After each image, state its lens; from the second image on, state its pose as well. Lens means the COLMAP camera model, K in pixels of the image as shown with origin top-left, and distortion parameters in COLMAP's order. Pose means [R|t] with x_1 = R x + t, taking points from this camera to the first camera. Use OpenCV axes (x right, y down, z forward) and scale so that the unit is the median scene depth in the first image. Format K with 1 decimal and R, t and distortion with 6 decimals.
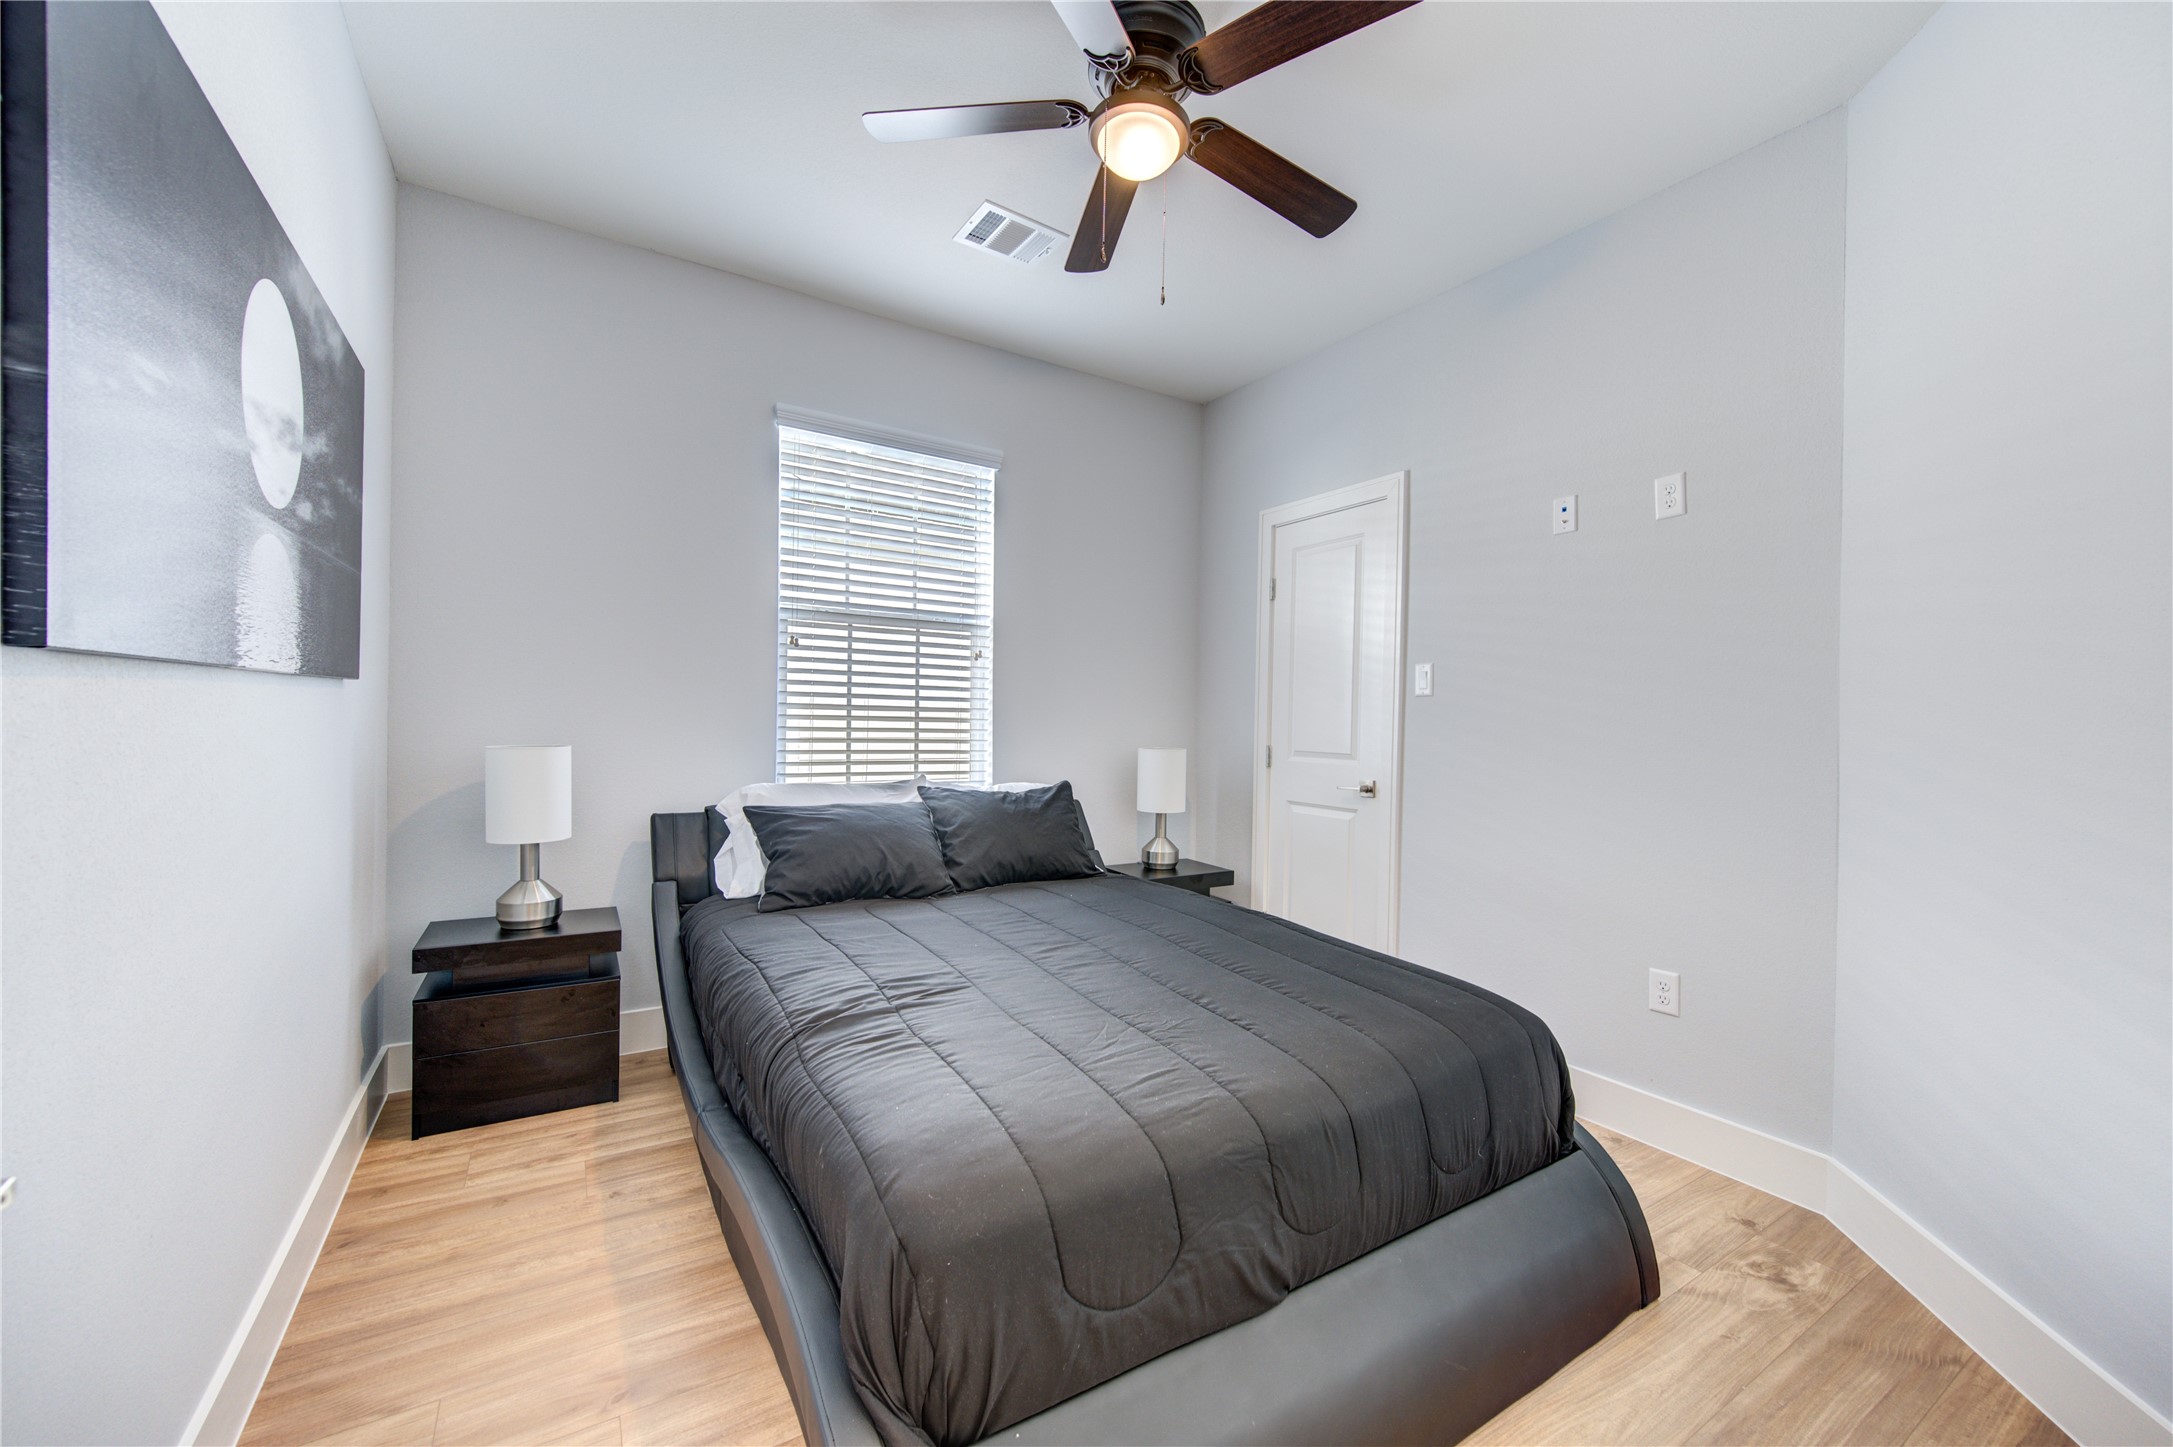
lens RADIAL K [[851.1, 0, 1095.1], [0, 851.1, 715.9], [0, 0, 1]] dist [0.001715, 0.000074]
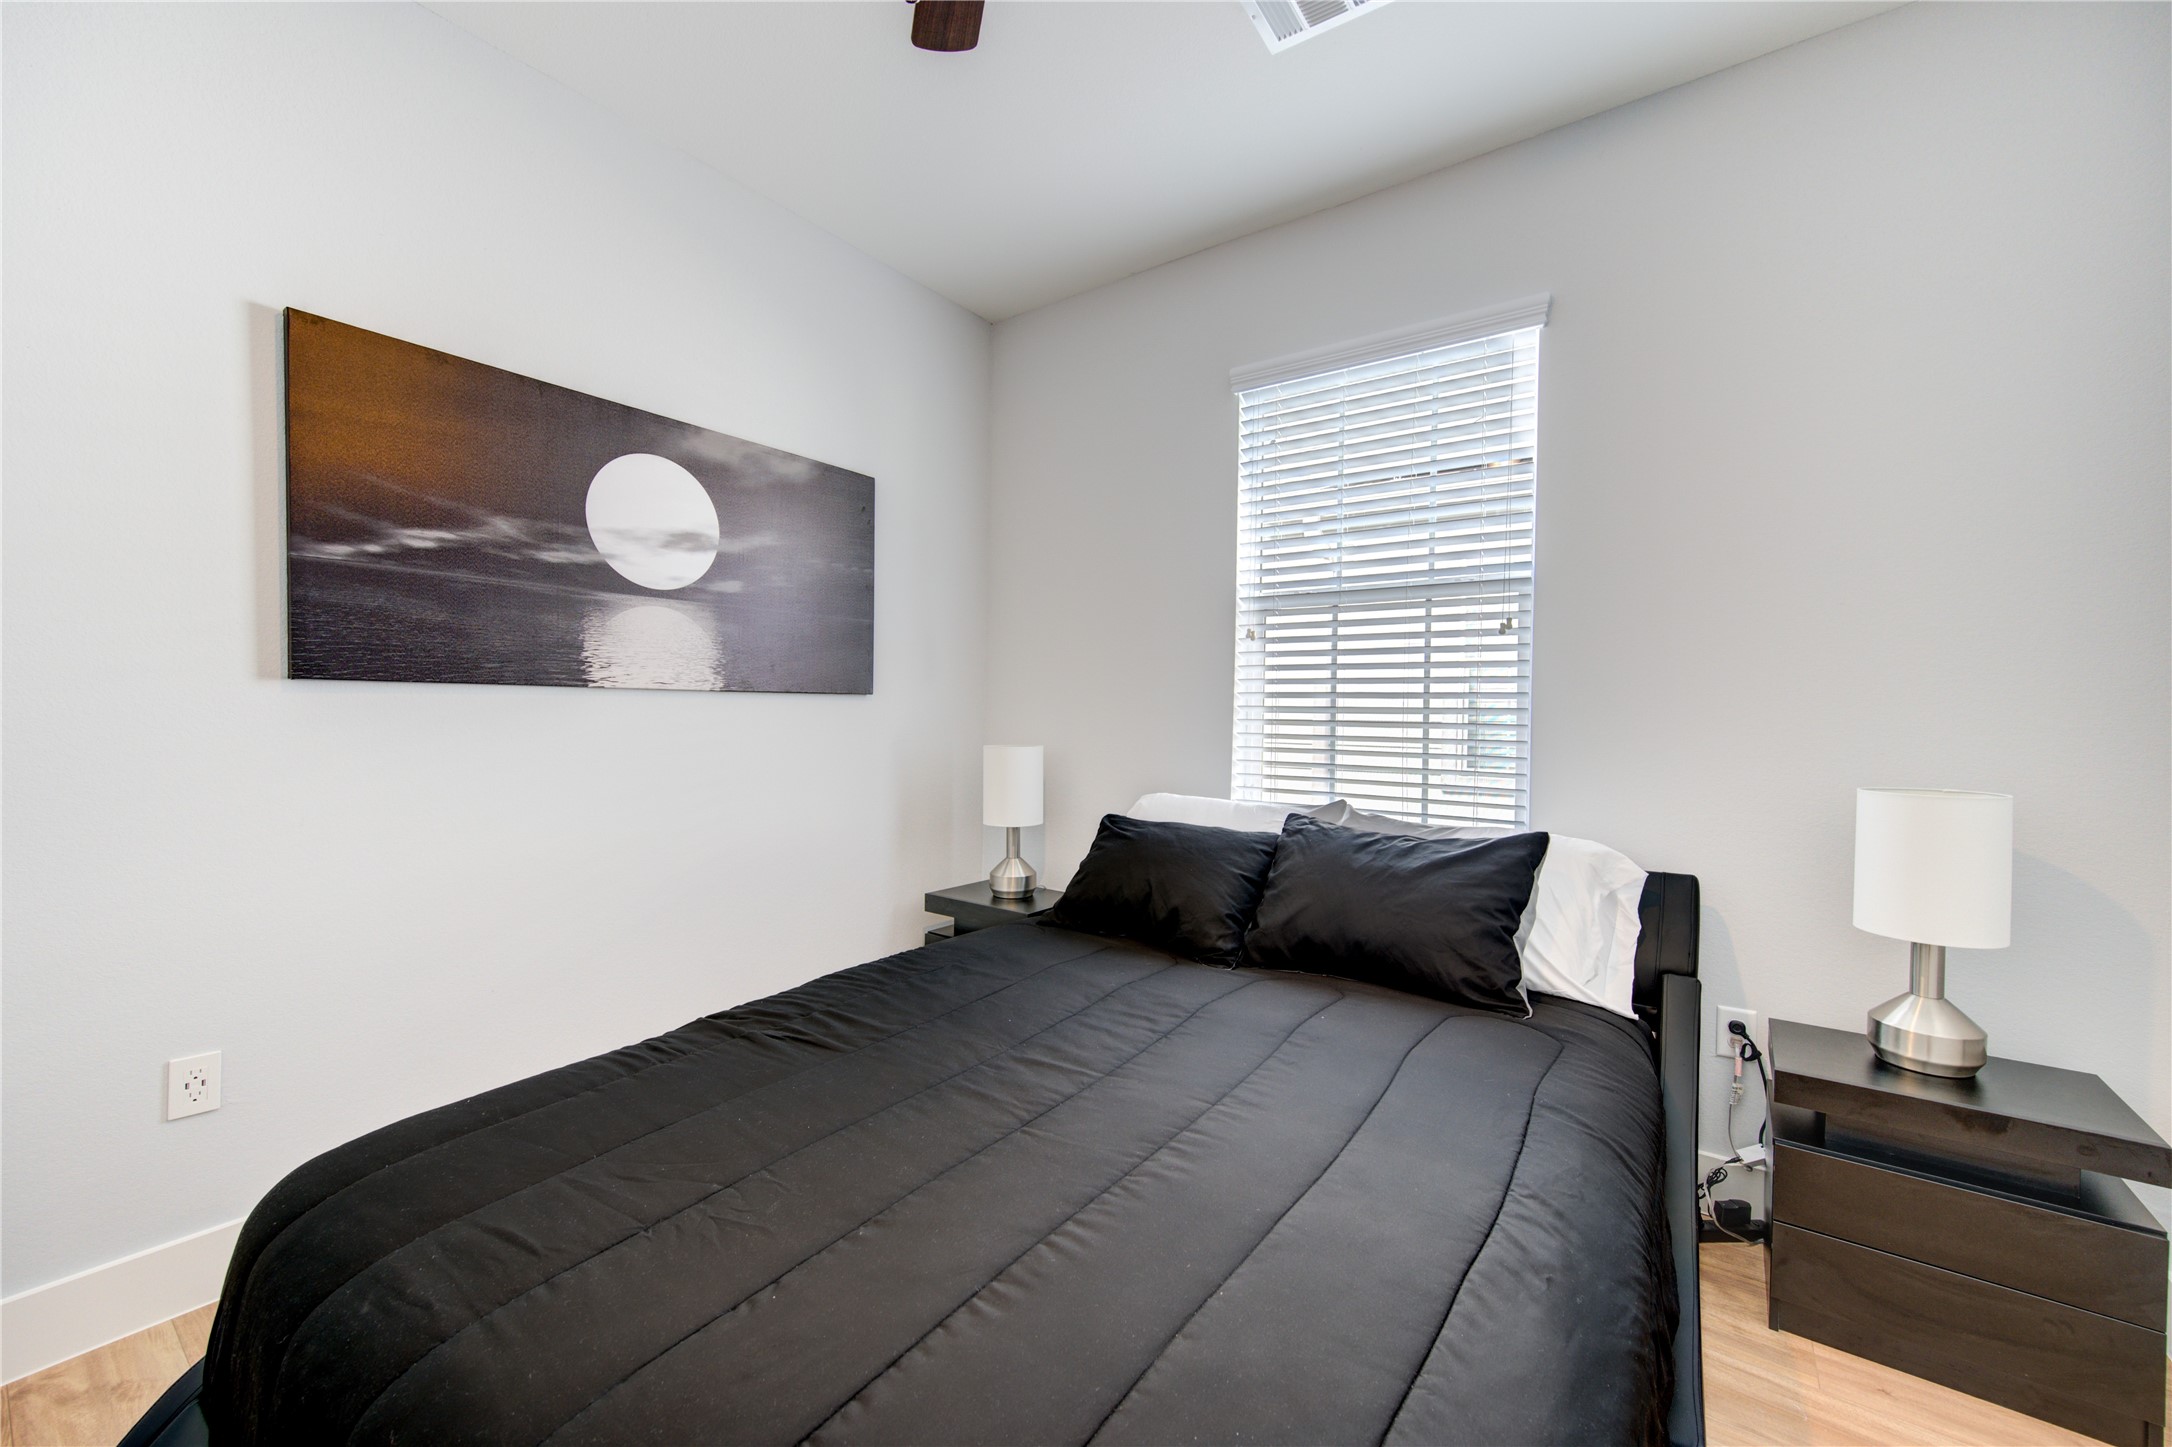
lens RADIAL K [[850.7, 0, 1094.6], [0, 850.7, 715.9], [0, 0, 1]] dist [0.001715, 0.000074]
pose [[0.364302, -0.011904, -0.931205, 0.456876], [-0.003797, 0.999891, -0.014267, 0.010158], [0.931273, 0.008733, 0.364217, 0.621878]]
